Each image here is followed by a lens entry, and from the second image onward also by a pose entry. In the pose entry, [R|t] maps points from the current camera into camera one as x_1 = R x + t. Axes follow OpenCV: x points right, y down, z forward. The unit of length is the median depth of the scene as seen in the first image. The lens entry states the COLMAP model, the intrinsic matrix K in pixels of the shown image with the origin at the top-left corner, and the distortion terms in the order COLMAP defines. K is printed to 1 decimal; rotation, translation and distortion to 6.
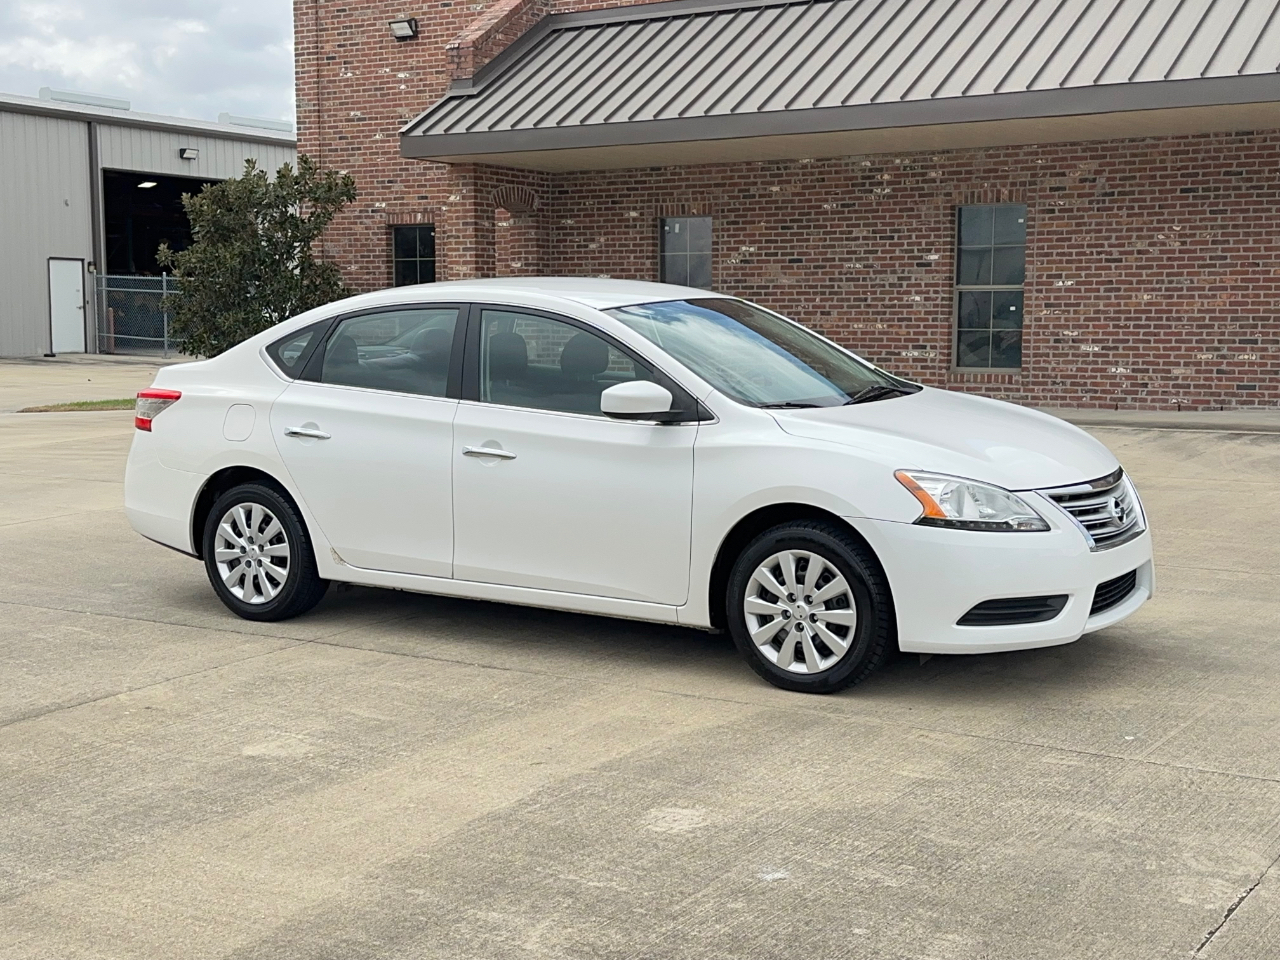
lens RADIAL K [[1756.8, 0, 627.0], [0, 1756.8, 487.4], [0, 0, 1]] dist [0.122228, 0.000000]
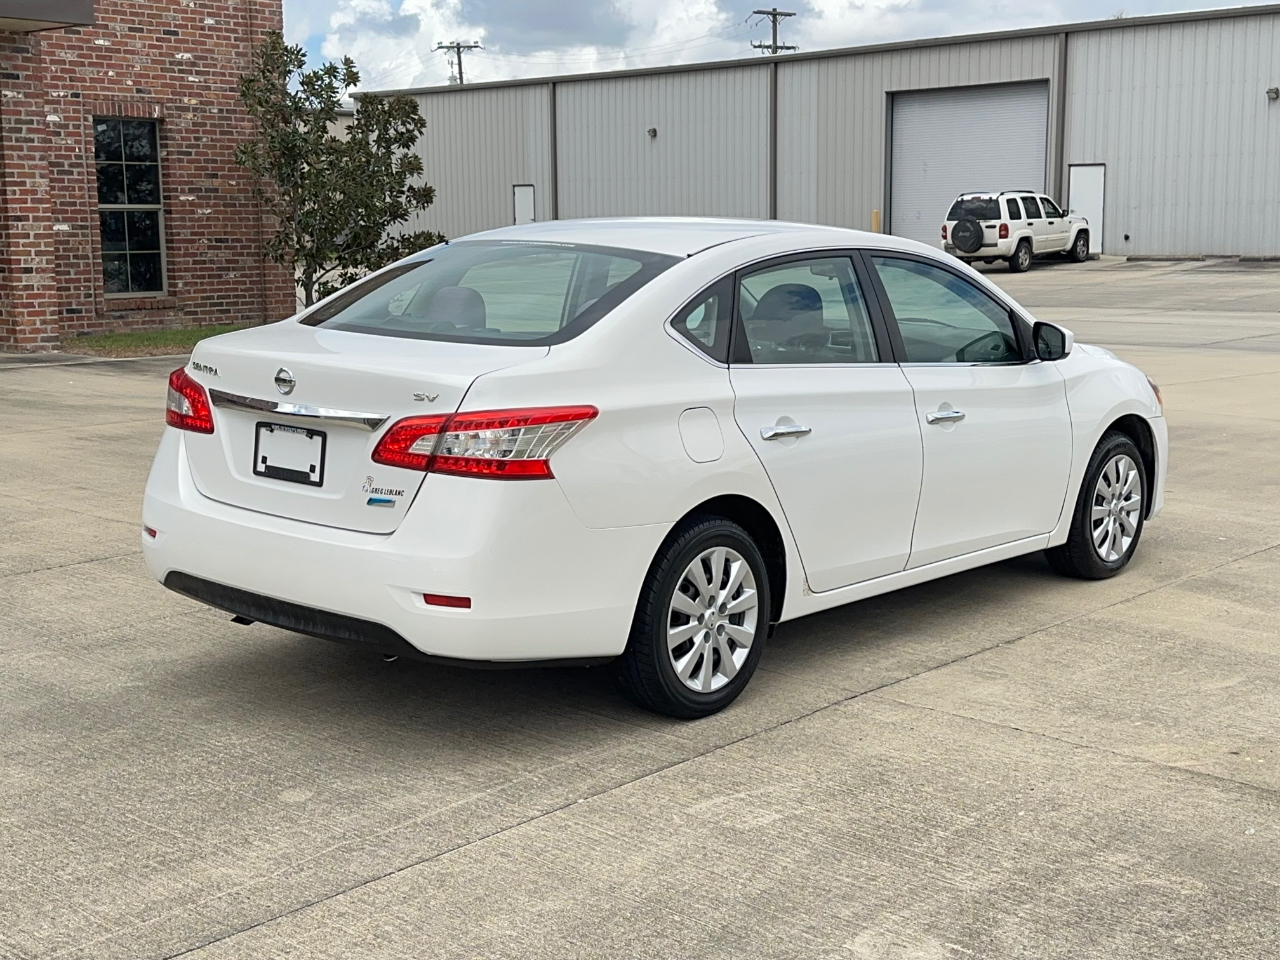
lens RADIAL K [[1756.8, 0, 636.7], [0, 1756.8, 477.6], [0, 0, 1]] dist [0.122228, 0.000000]
pose [[0.133329, -0.146101, 0.980244, -0.540184], [0.105696, 0.985530, 0.132513, -0.068409], [-0.985420, 0.085940, 0.146842, 0.563853]]
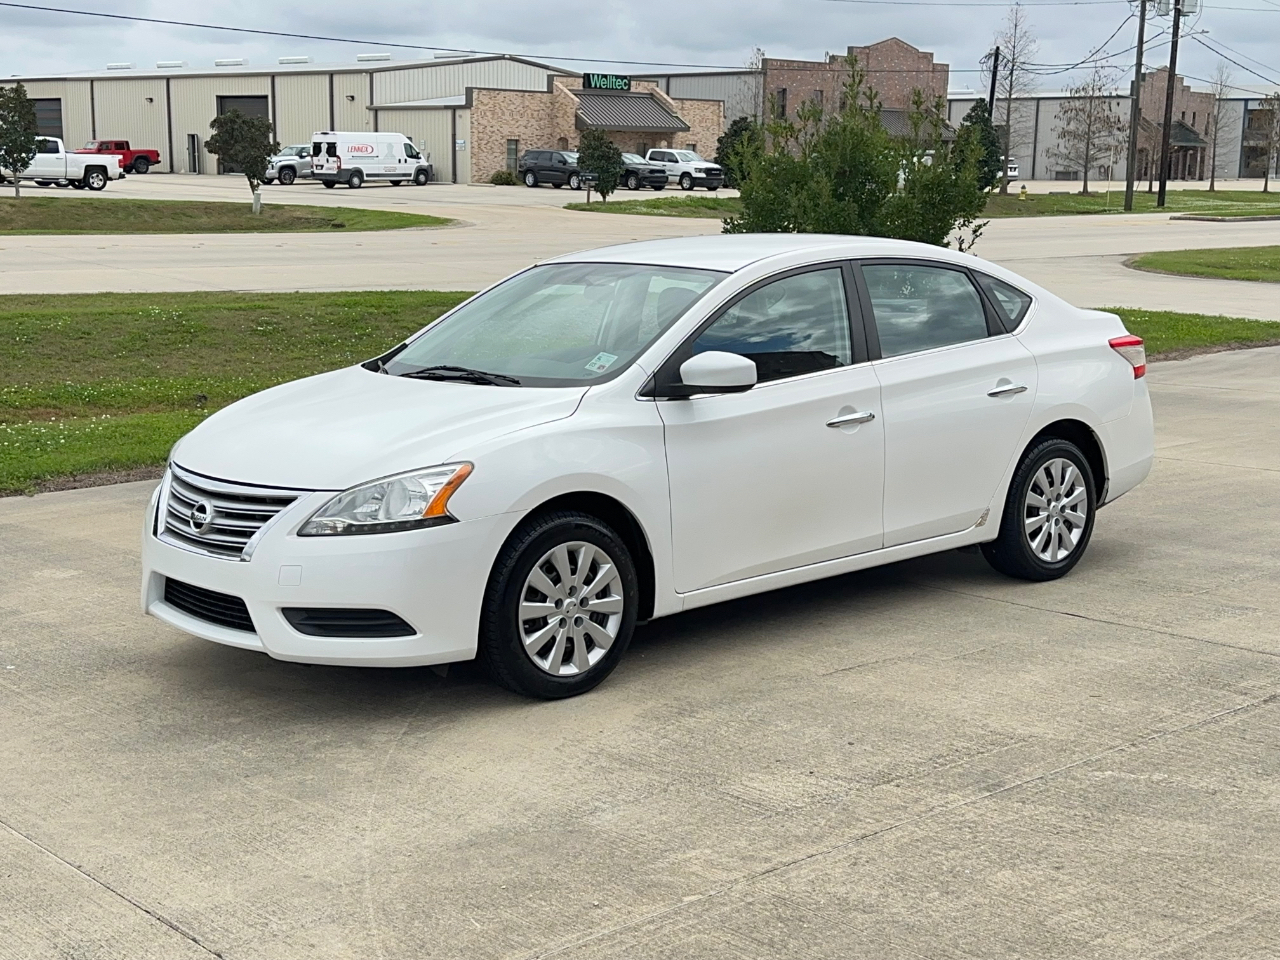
lens RADIAL K [[1756.8, 0, 634.0], [0, 1756.8, 467.5], [0, 0, 1]] dist [0.122228, 0.000000]
pose [[-0.260410, 0.160601, -0.952047, 0.546850], [-0.109416, 0.974807, 0.194368, -0.106940], [0.959278, 0.154785, -0.236277, 0.725537]]
